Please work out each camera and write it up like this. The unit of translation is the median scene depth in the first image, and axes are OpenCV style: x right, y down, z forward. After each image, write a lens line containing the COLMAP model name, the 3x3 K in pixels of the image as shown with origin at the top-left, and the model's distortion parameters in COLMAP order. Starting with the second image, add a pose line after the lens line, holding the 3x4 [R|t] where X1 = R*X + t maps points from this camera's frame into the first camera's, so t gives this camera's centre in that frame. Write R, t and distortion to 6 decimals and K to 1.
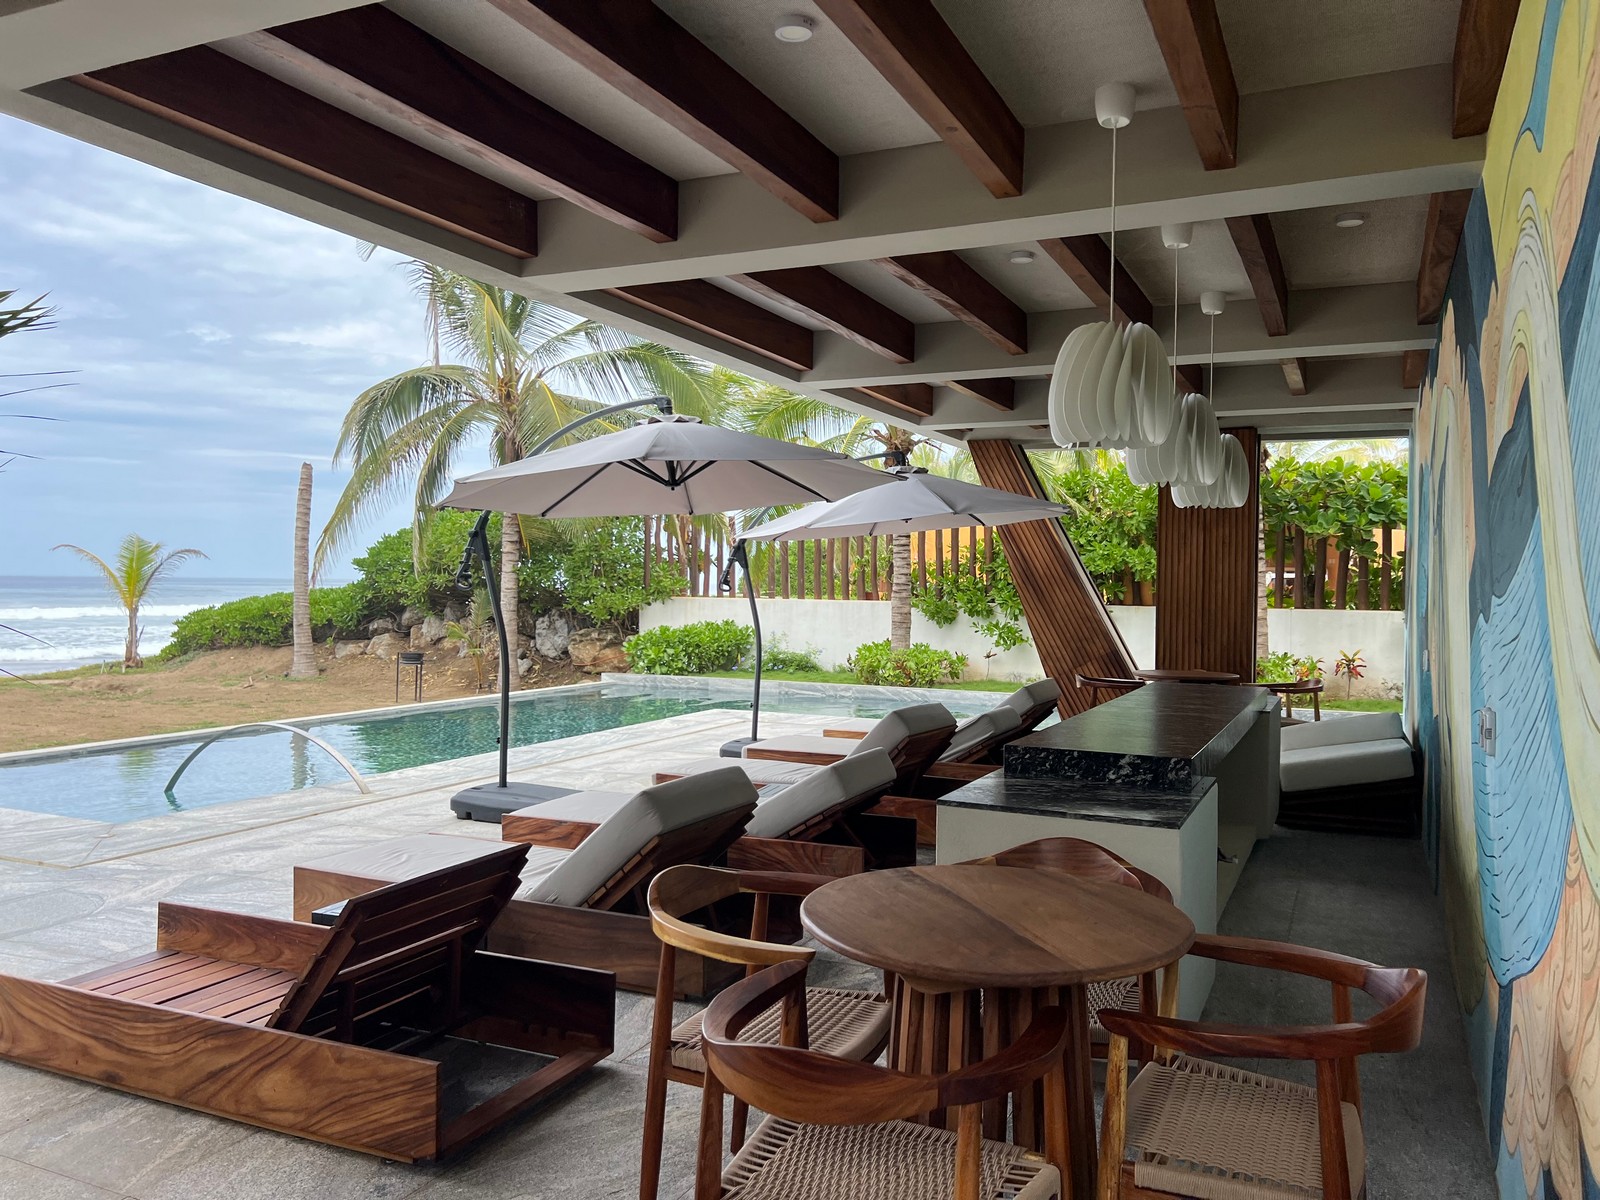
lens RADIAL K [[1204.2, 0, 839.2], [0, 1204.2, 569.2], [0, 0, 1]] dist [0.036626, -0.019610]
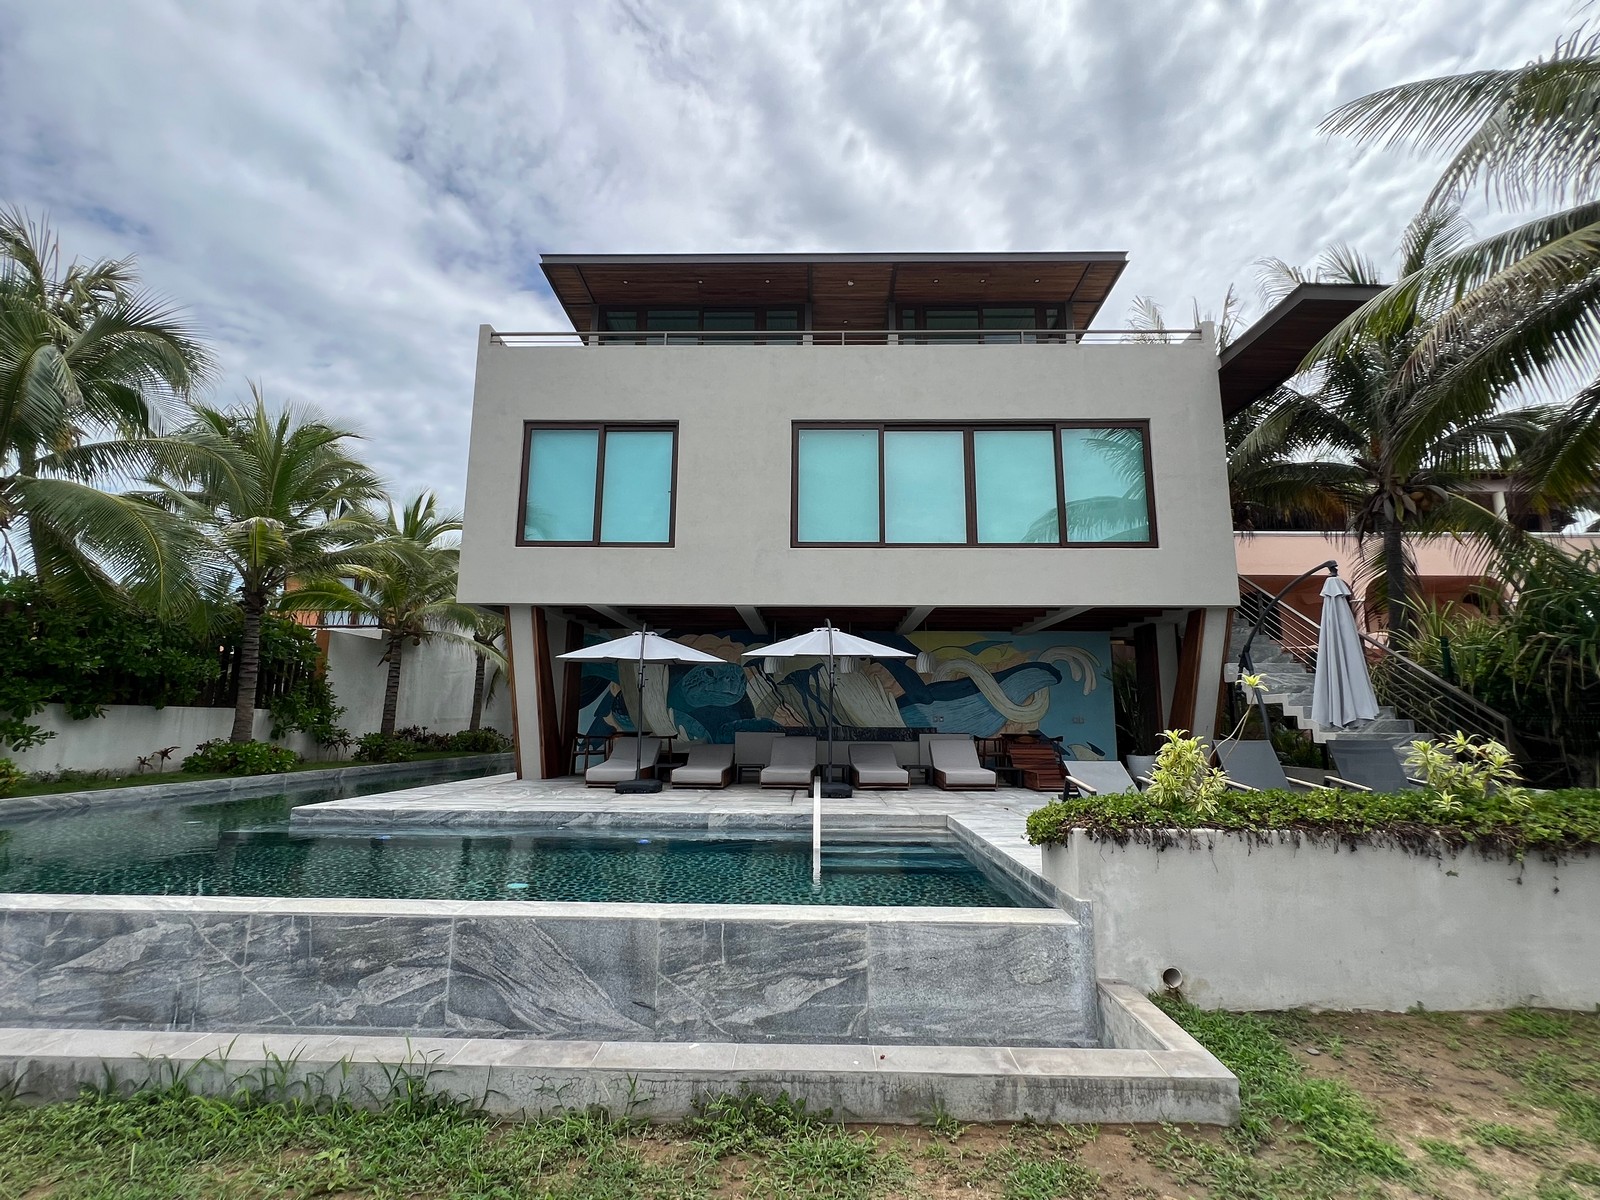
lens RADIAL K [[755.5, 0, 799.1], [0, 755.5, 608.1], [0, 0, 1]] dist [0.002749, -0.000121]
pose [[-0.368651, 0.124864, 0.921144, -0.510471], [-0.024435, 0.989293, -0.143881, 0.020496], [-0.929247, -0.075550, -0.361653, 0.515638]]
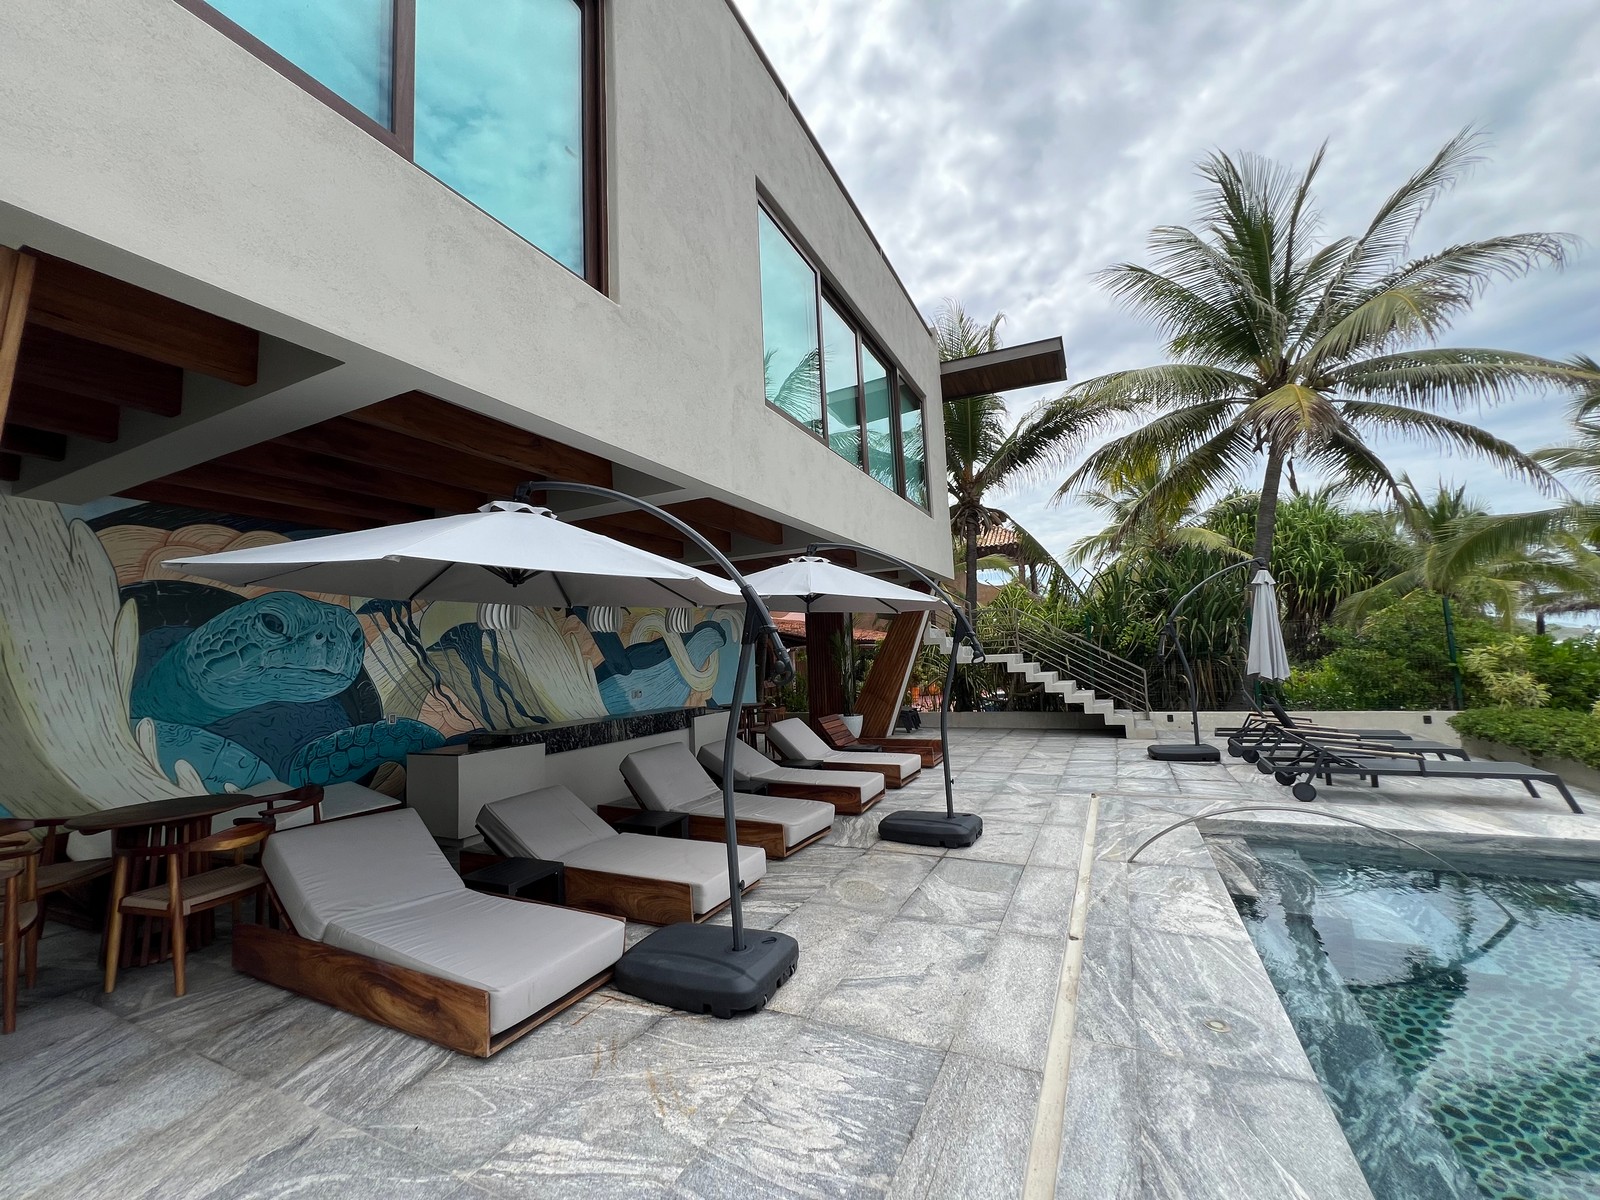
lens RADIAL K [[645.1, 0, 795.2], [0, 645.1, 588.3], [0, 0, 1]] dist [0.006528, -0.000222]
pose [[-0.998445, 0.033638, 0.044457, -0.052153], [0.028014, 0.992186, -0.121585, 0.003941], [-0.048200, -0.120150, -0.991585, 0.574578]]
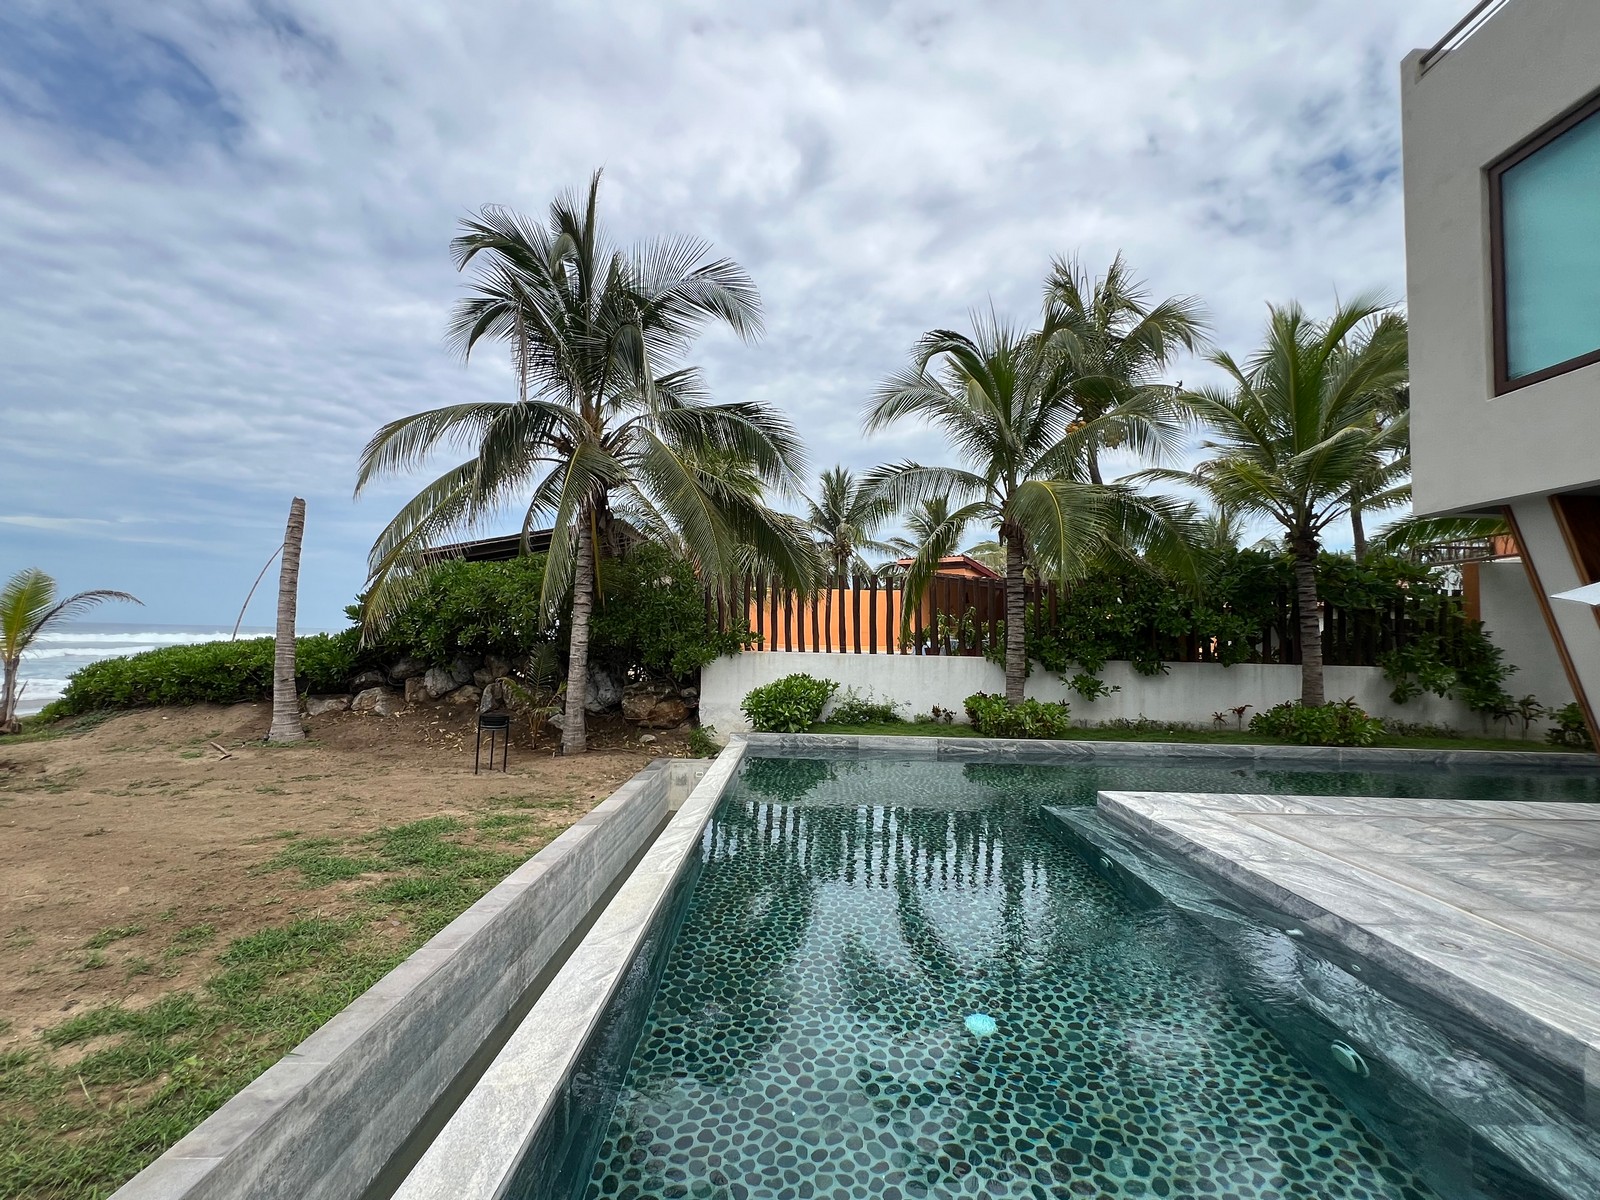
lens RADIAL K [[755.5, 0, 797.5], [0, 755.5, 592.3], [0, 0, 1]] dist [0.002749, -0.000121]
pose [[0.919092, 0.033090, 0.392651, -0.318783], [-0.017270, 0.998893, -0.043757, -0.000098], [-0.393664, 0.033435, 0.918646, 0.349692]]
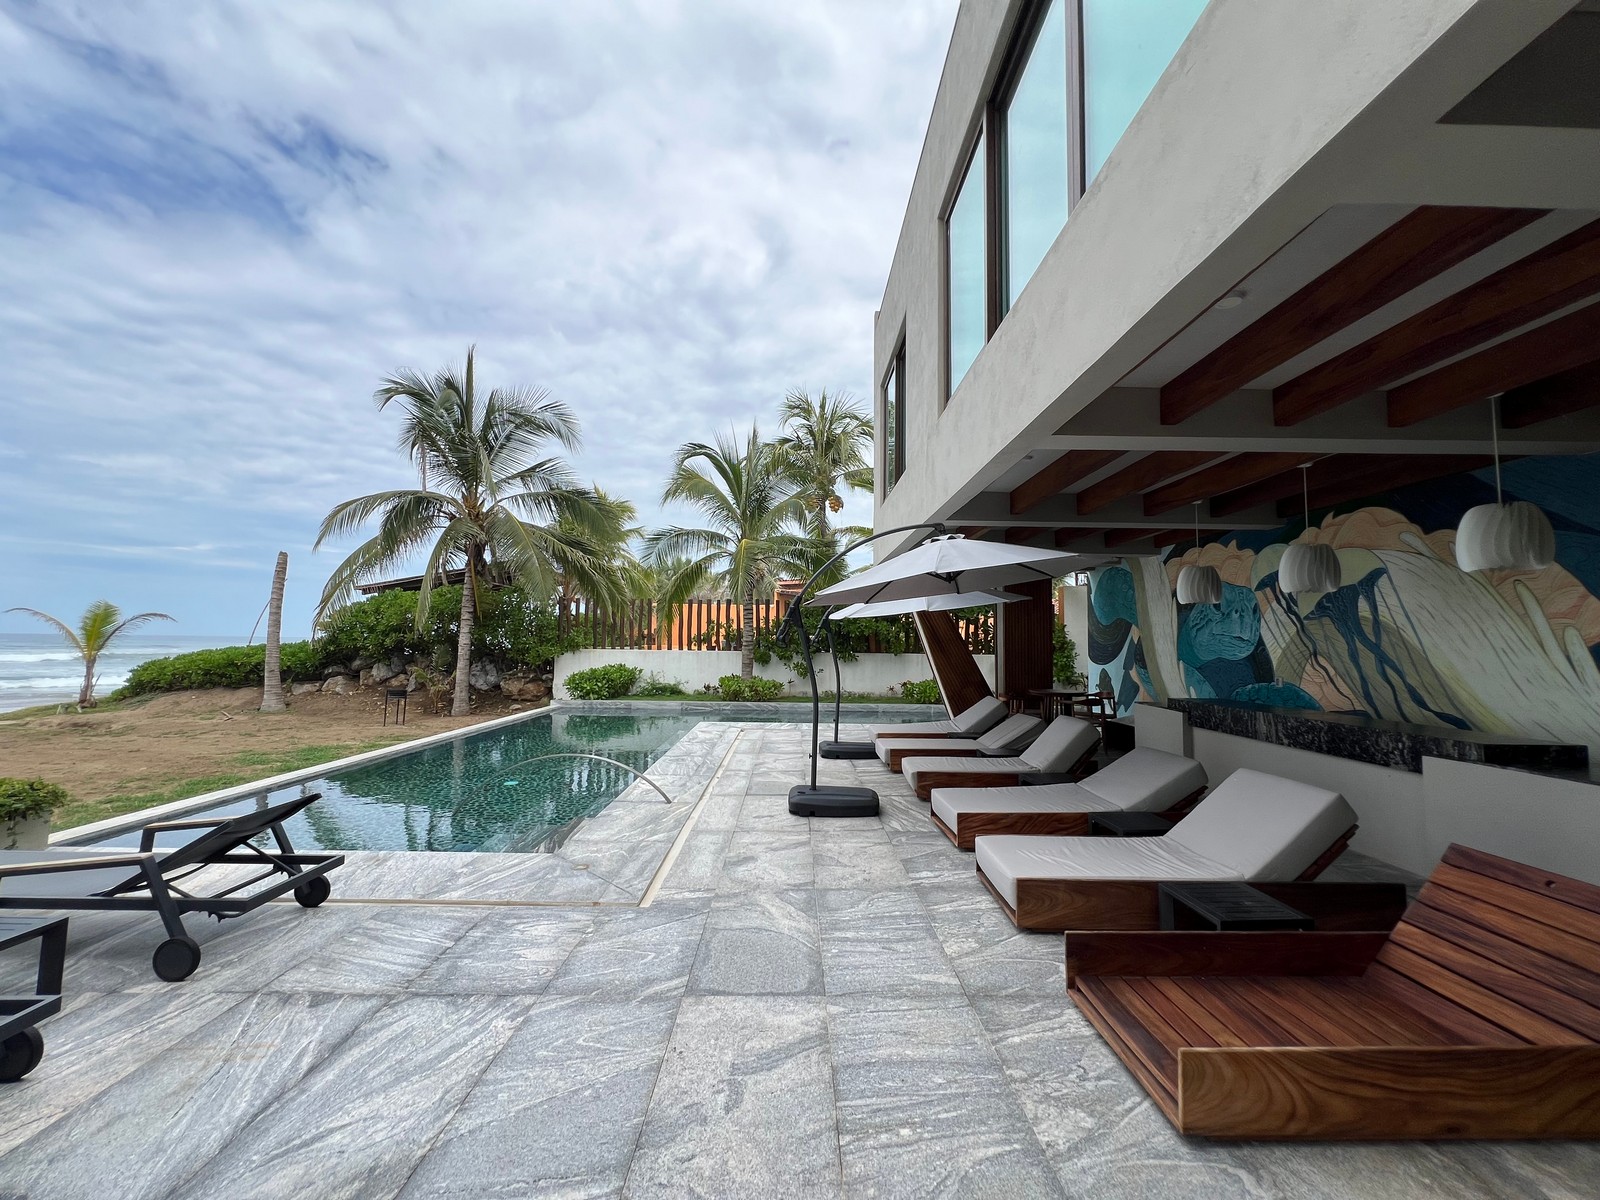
lens RADIAL K [[645.1, 0, 794.7], [0, 645.1, 590.6], [0, 0, 1]] dist [0.006528, -0.000222]
pose [[0.915157, 0.032997, 0.401745, -0.203687], [-0.007566, 0.997875, -0.064723, -0.000919], [-0.403027, 0.056192, 0.913462, 0.103554]]
